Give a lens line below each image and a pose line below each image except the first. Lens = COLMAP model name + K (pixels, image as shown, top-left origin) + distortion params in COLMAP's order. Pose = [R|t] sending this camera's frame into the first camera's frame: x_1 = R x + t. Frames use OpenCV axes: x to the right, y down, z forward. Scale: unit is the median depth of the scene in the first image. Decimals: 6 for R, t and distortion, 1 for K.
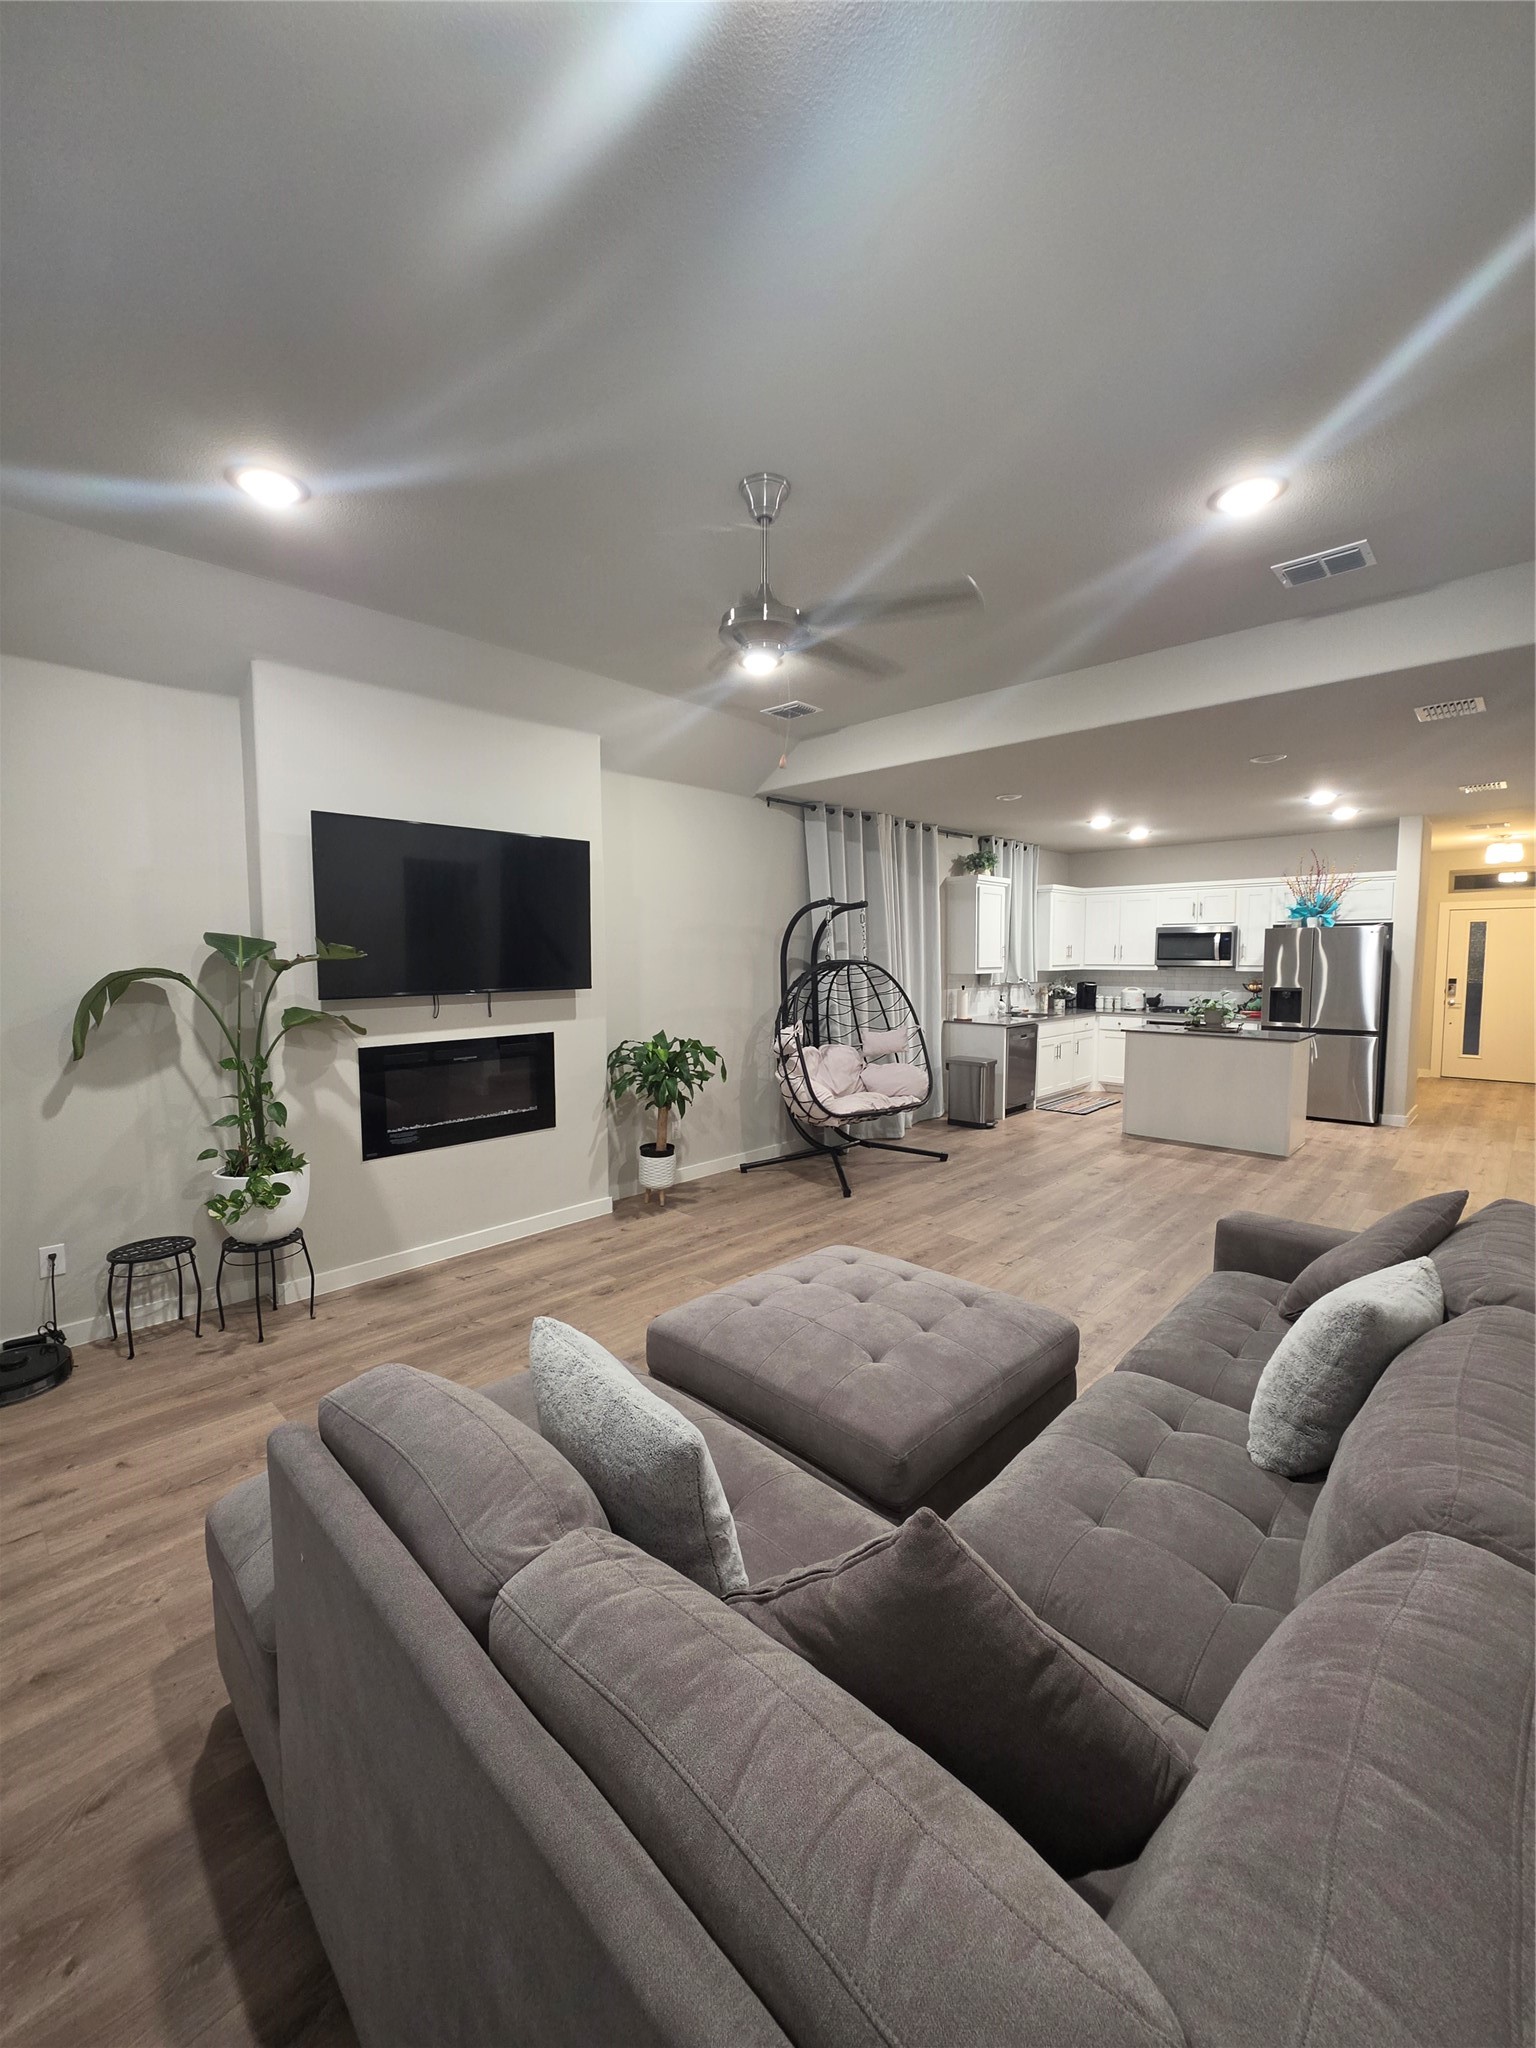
lens RADIAL K [[827.5, 0, 763.2], [0, 827.5, 1027.1], [0, 0, 1]] dist [-0.000799, 0.001584]
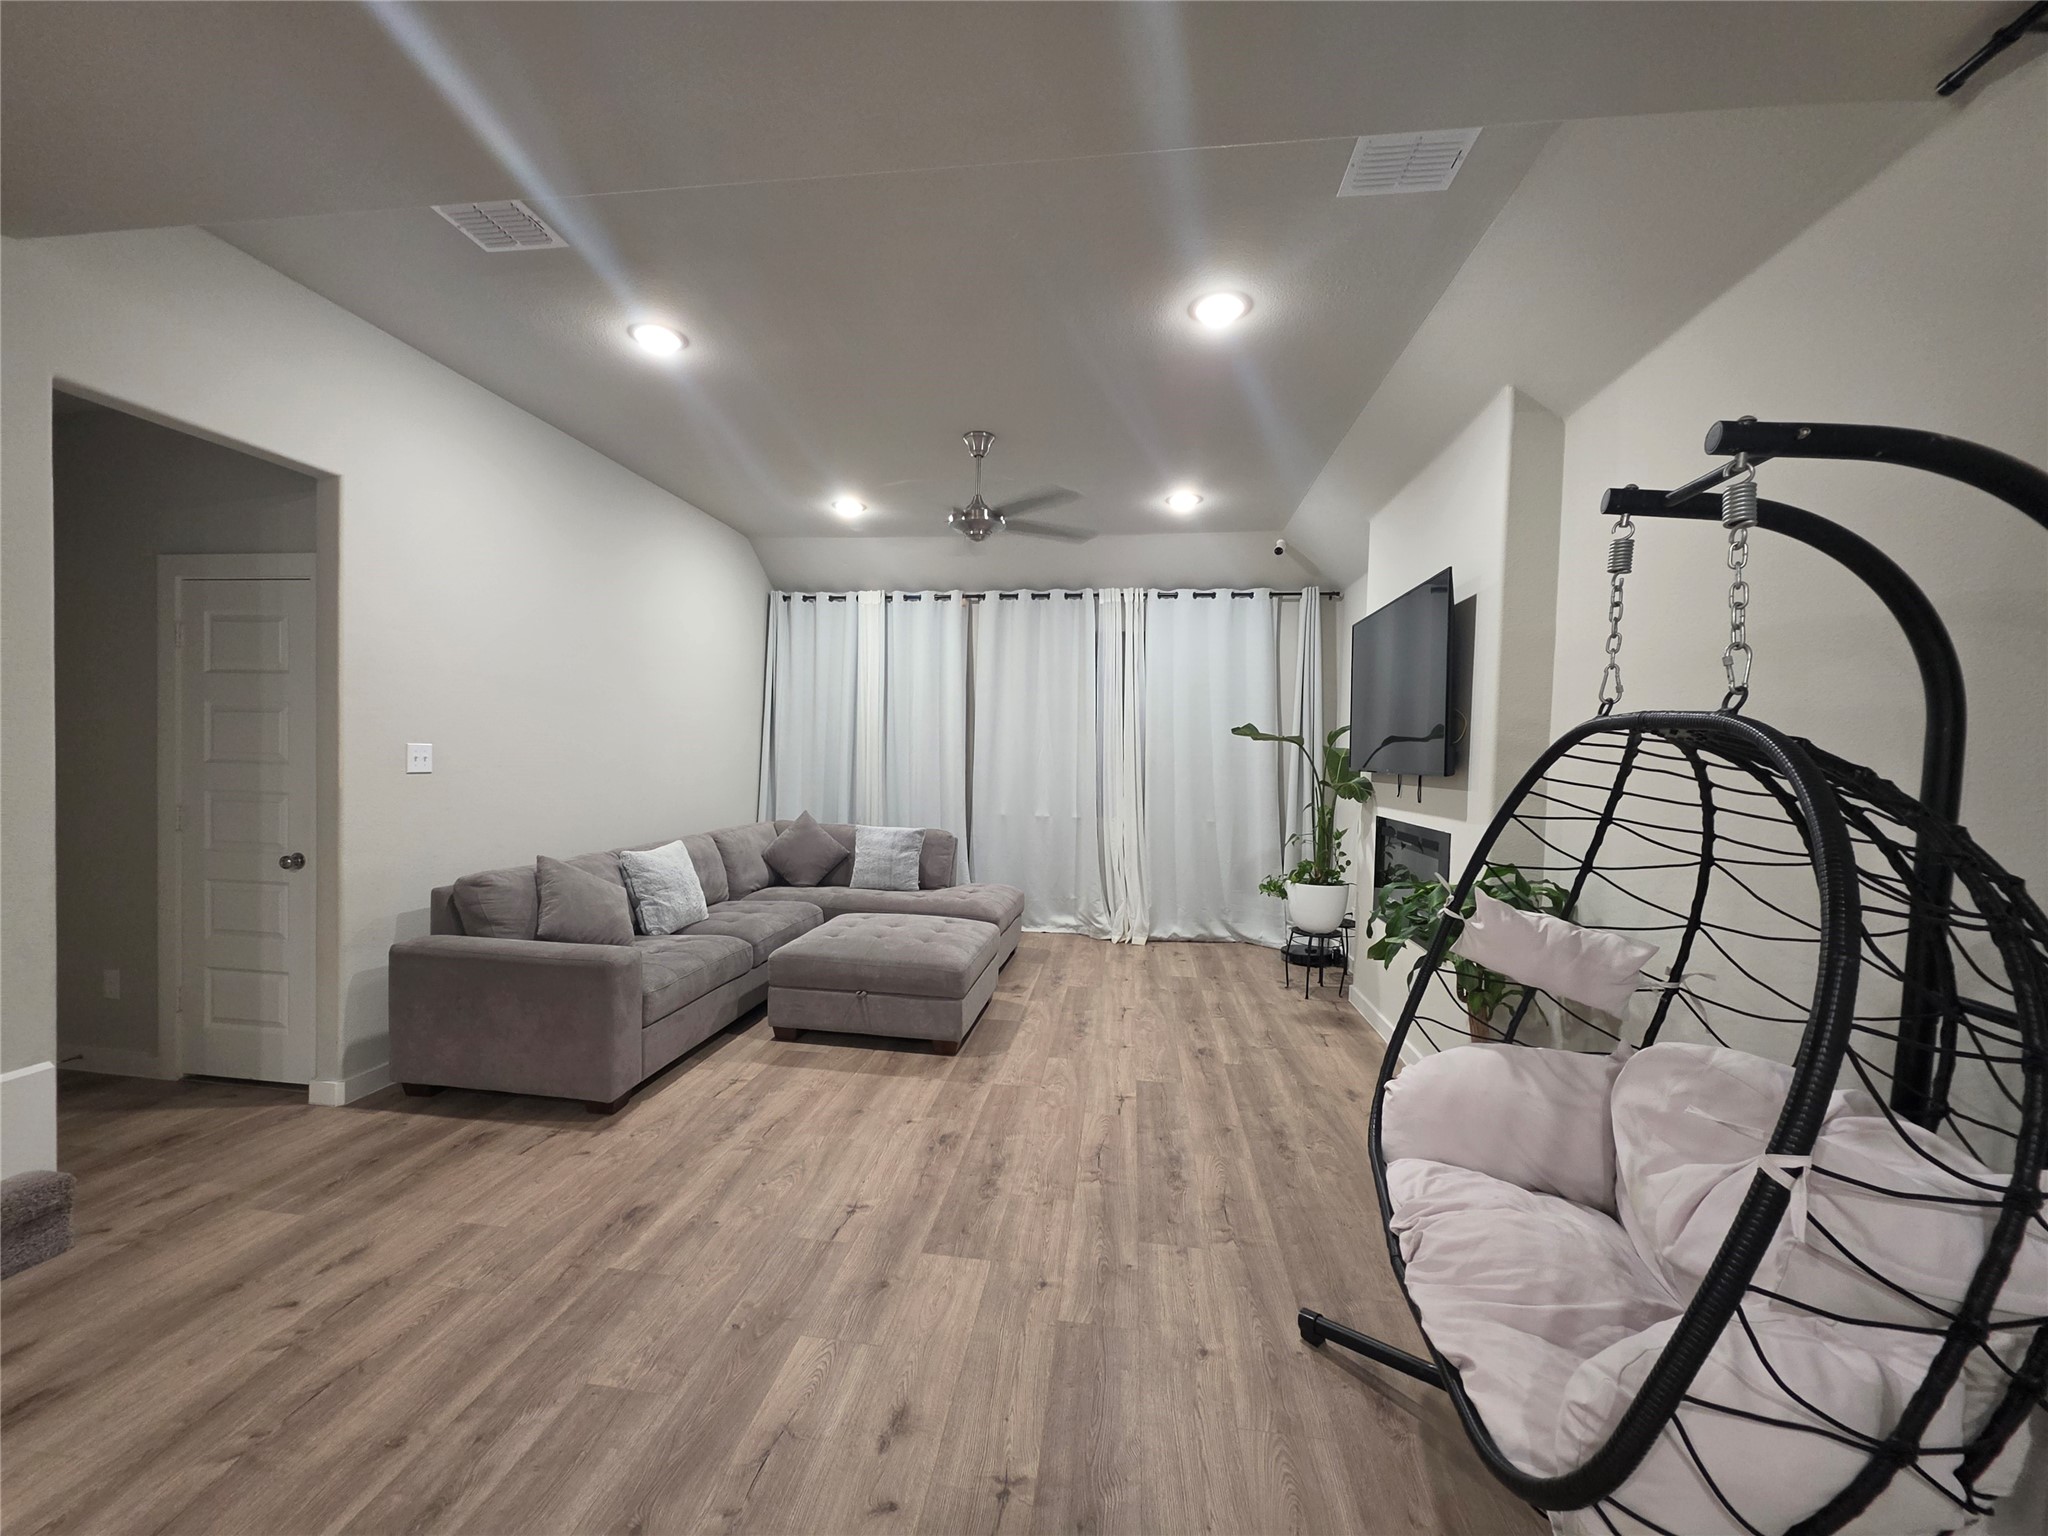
lens RADIAL K [[827.5, 0, 1021.6], [0, 827.5, 765.9], [0, 0, 1]] dist [-0.000799, 0.001584]
pose [[-0.816132, -0.009721, -0.577784, 0.542566], [-0.074684, 0.993247, 0.088782, -0.102889], [0.573020, 0.115609, -0.811347, 1.504487]]
